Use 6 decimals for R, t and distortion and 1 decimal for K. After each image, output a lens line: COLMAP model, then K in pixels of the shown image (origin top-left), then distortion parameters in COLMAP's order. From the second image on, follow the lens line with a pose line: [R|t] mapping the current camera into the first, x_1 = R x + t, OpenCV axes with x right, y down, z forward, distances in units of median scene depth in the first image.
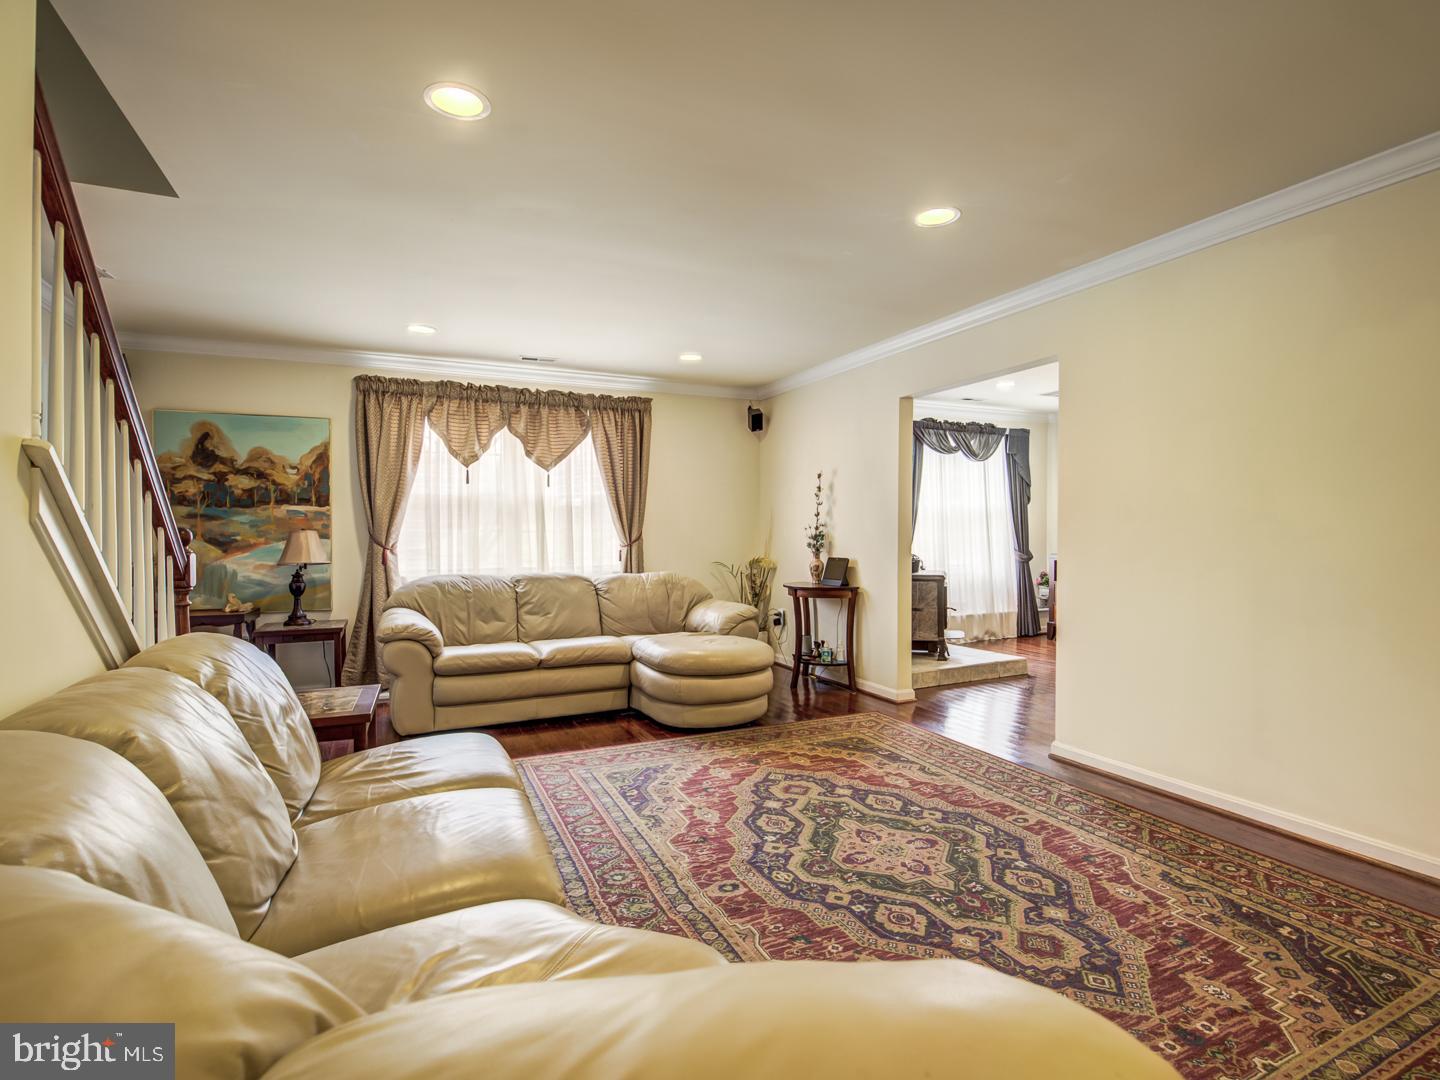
lens RADIAL K [[703.5, 0, 709.4], [0, 703.5, 537.9], [0, 0, 1]] dist [-0.002862, -0.012176]
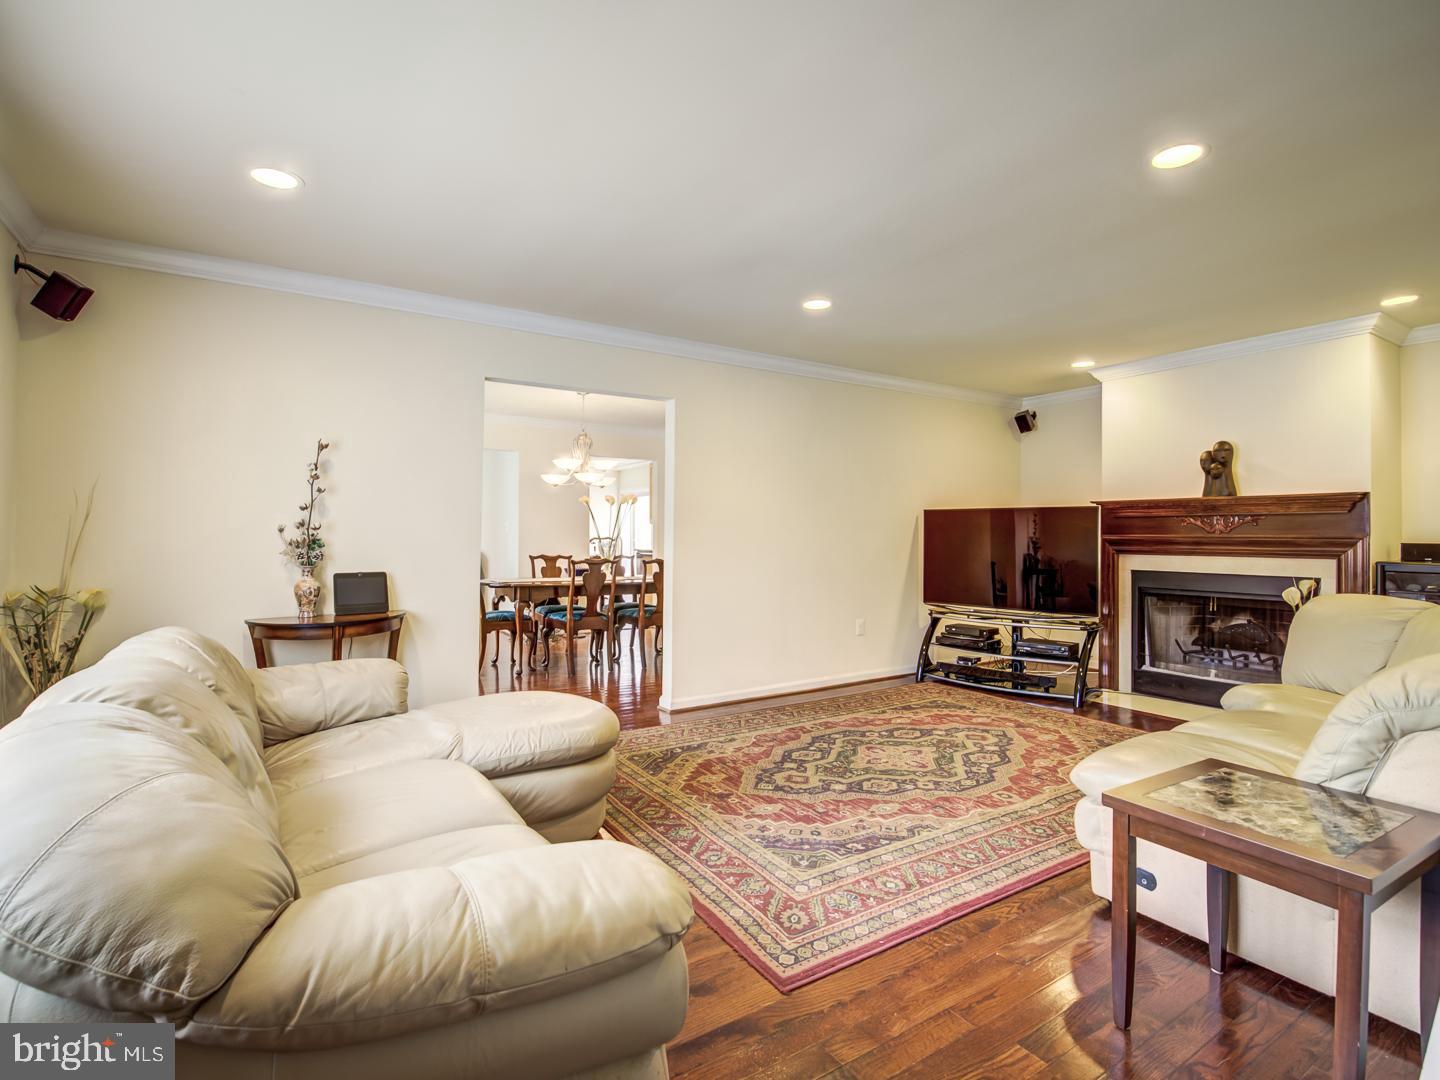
lens RADIAL K [[707.3, 0, 713.0], [0, 707.3, 524.0], [0, 0, 1]] dist [-0.002524, -0.011730]
pose [[-0.136610, 0.015926, 0.990497, -0.930909], [0.008258, 0.999854, -0.014937, -0.010966], [-0.990590, 0.006139, -0.136722, 1.286646]]
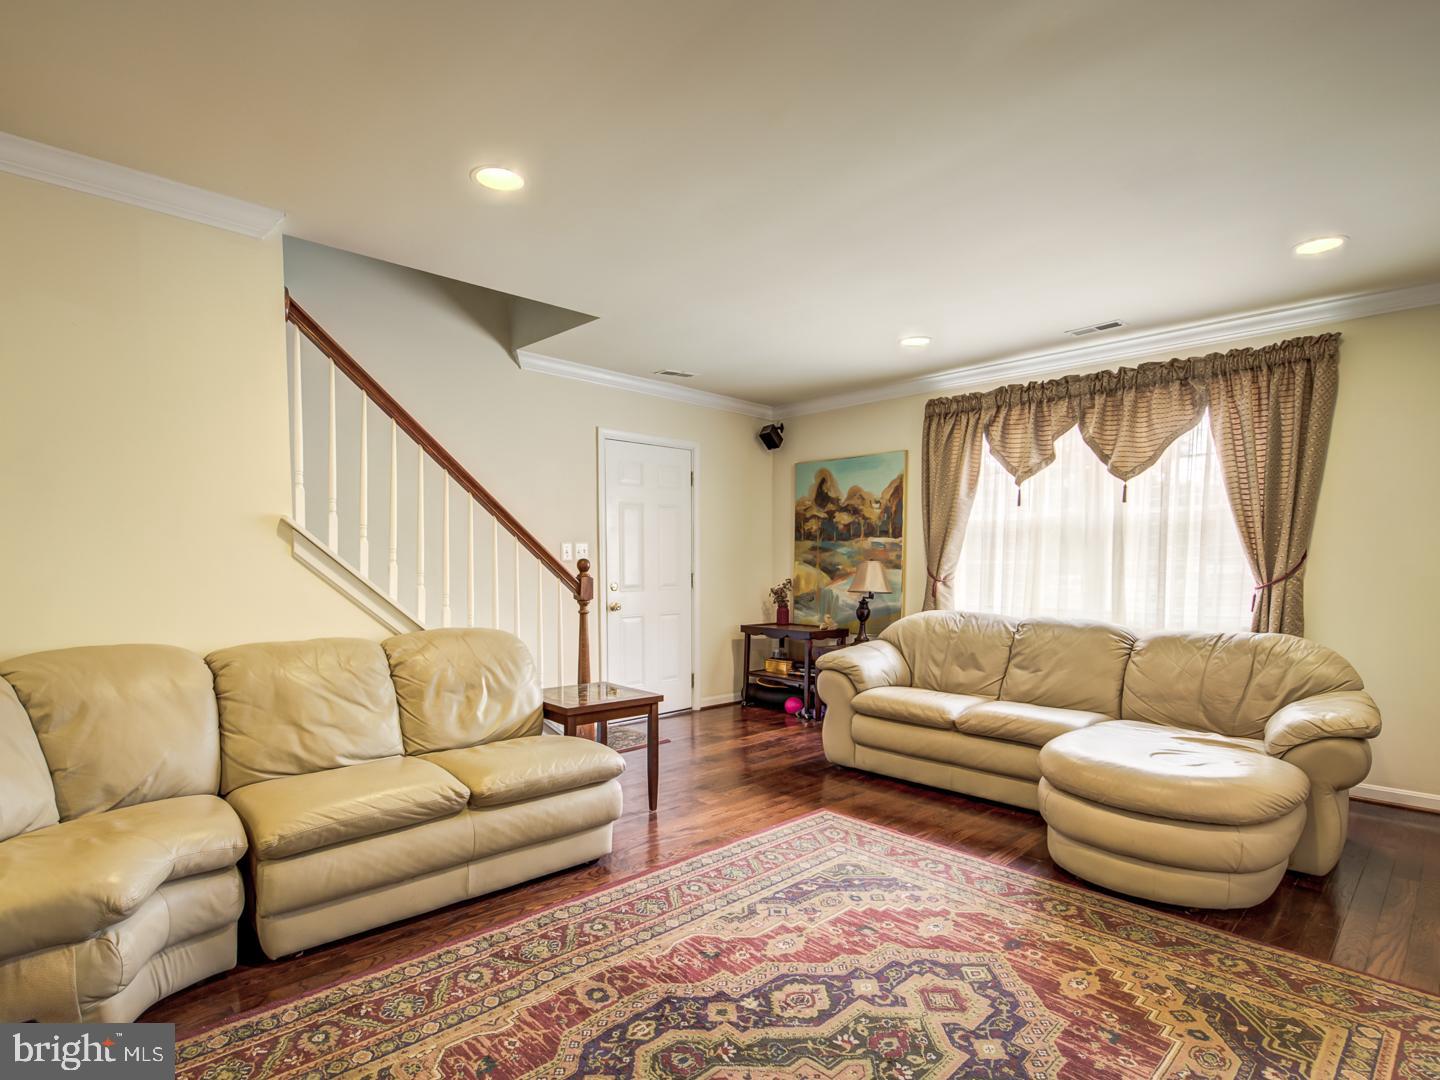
lens RADIAL K [[739.9, 0, 719.5], [0, 739.9, 611.5], [0, 0, 1]] dist [-0.002764, -0.013706]
pose [[0.335625, 0.067062, -0.939606, 0.633940], [-0.013514, 0.997703, 0.066381, -0.008141], [0.941899, -0.009582, 0.335760, 0.624513]]
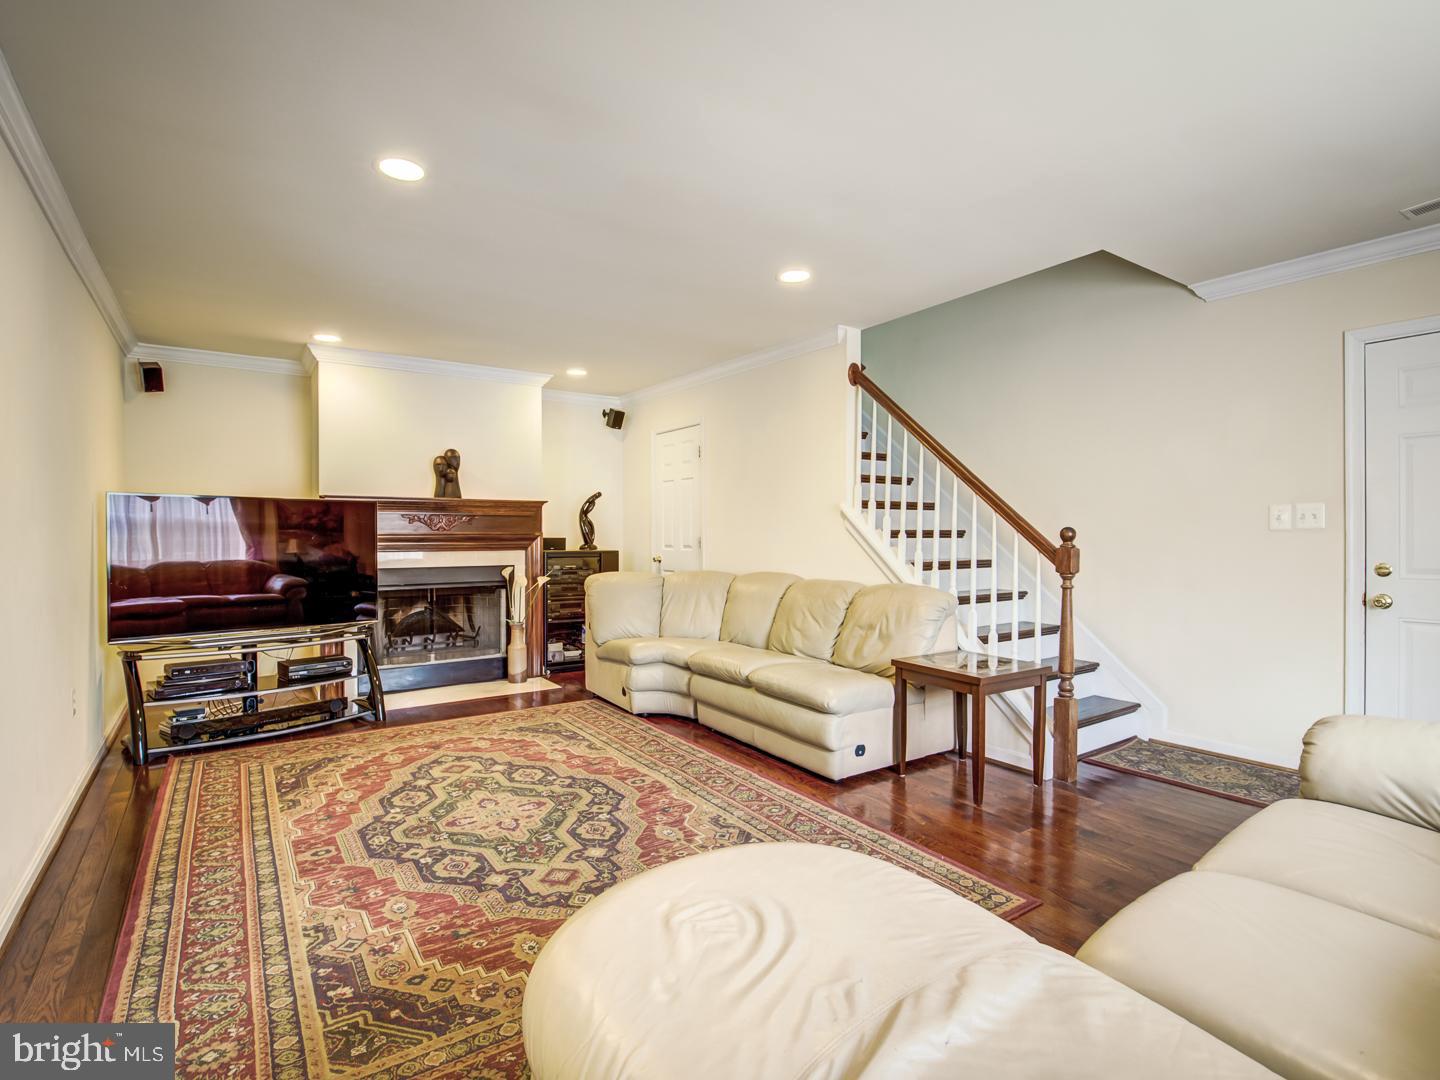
lens RADIAL K [[703.5, 0, 709.4], [0, 703.5, 537.9], [0, 0, 1]] dist [-0.002862, -0.012176]
pose [[-0.984635, 0.006413, -0.174509, 0.096470], [0.003284, 0.999829, 0.018218, -0.016434], [0.174596, 0.017365, -0.984487, 1.784835]]
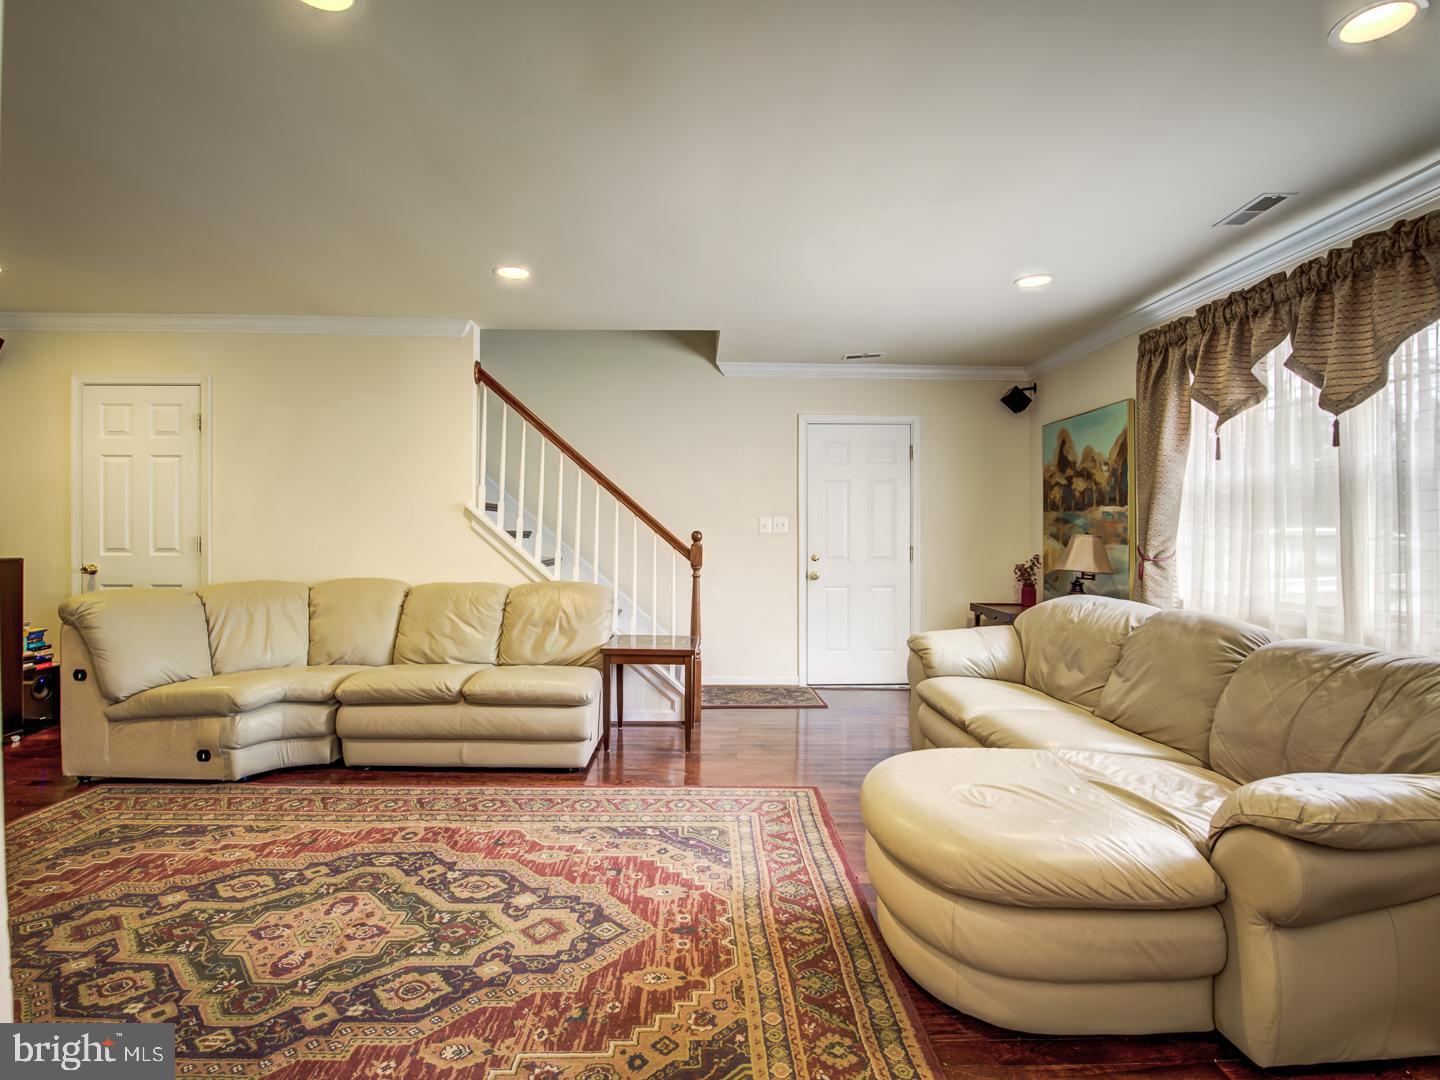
lens RADIAL K [[707.3, 0, 713.0], [0, 707.3, 524.0], [0, 0, 1]] dist [-0.002524, -0.011730]
pose [[-0.388504, -0.010740, -0.921384, 0.679521], [-0.015036, 0.999873, -0.005315, -0.018184], [0.921324, 0.011789, -0.388616, 1.414212]]
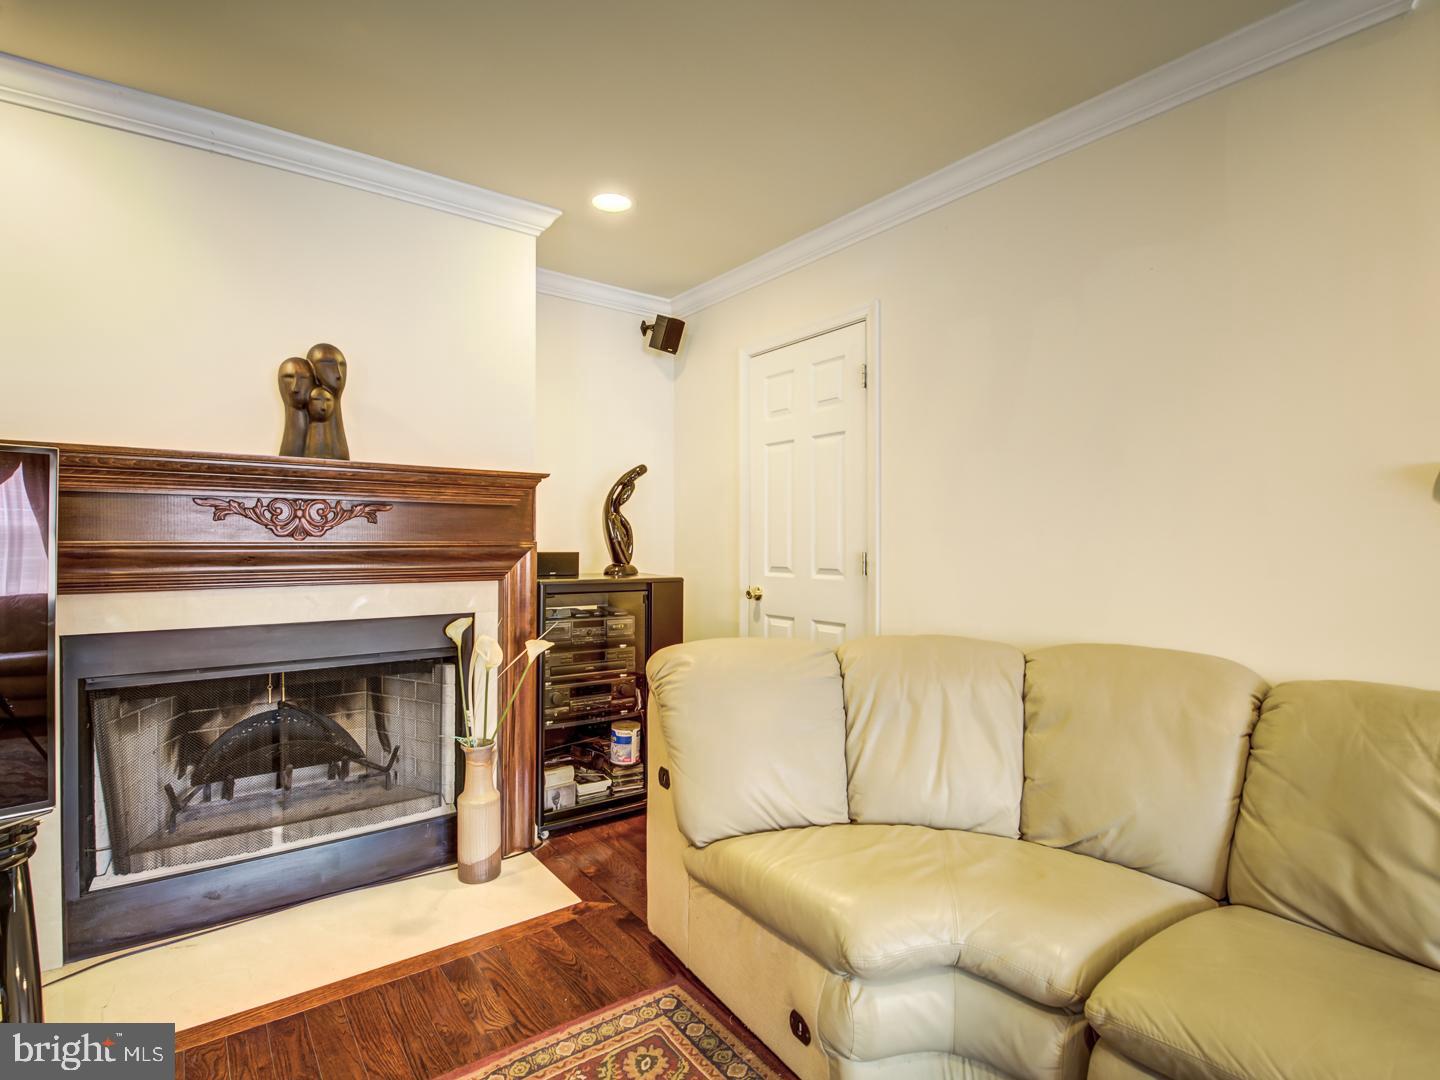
lens RADIAL K [[703.5, 0, 709.4], [0, 703.5, 537.9], [0, 0, 1]] dist [-0.002862, -0.012176]
pose [[-0.977797, -0.000268, -0.209553, 0.178459], [-0.001490, 0.999983, 0.005671, -0.008593], [0.209548, 0.005857, -0.977781, 0.782886]]
